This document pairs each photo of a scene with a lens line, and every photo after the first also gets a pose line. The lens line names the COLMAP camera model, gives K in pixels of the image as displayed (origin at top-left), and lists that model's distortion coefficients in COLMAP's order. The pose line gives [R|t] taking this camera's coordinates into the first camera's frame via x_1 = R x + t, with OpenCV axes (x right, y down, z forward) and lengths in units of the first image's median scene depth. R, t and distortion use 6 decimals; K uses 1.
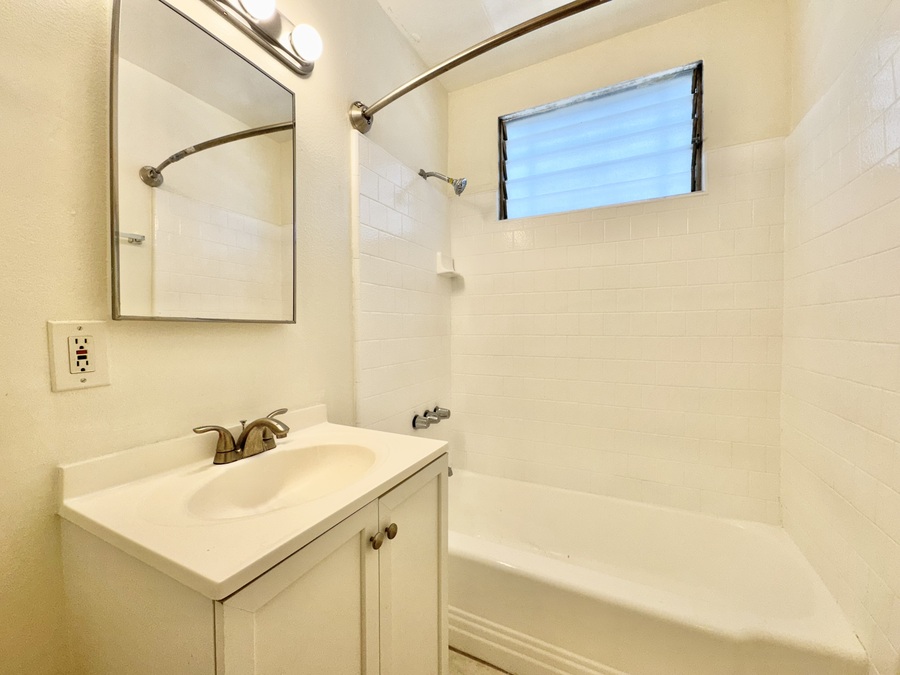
lens RADIAL K [[361.4, 0, 452.6], [0, 361.4, 336.1], [0, 0, 1]] dist [-0.000575, -0.001089]
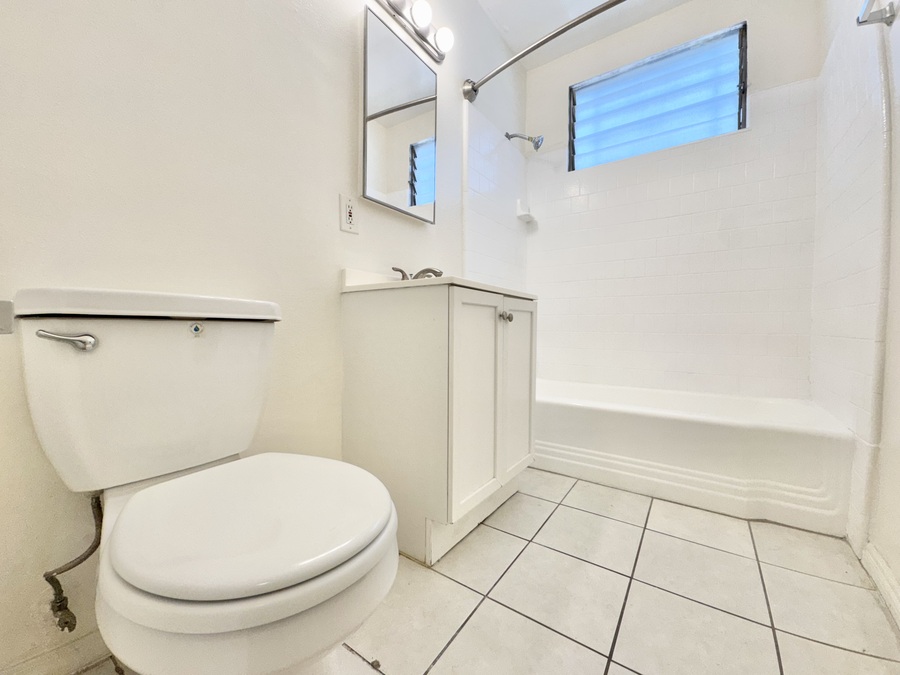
lens RADIAL K [[361.4, 0, 444.7], [0, 361.4, 335.4], [0, 0, 1]] dist [-0.000575, -0.001089]
pose [[0.986726, 0.019077, -0.161270, -0.092275], [-0.017943, 0.999803, 0.008486, 0.280926], [0.161400, -0.005479, 0.986874, -0.338809]]
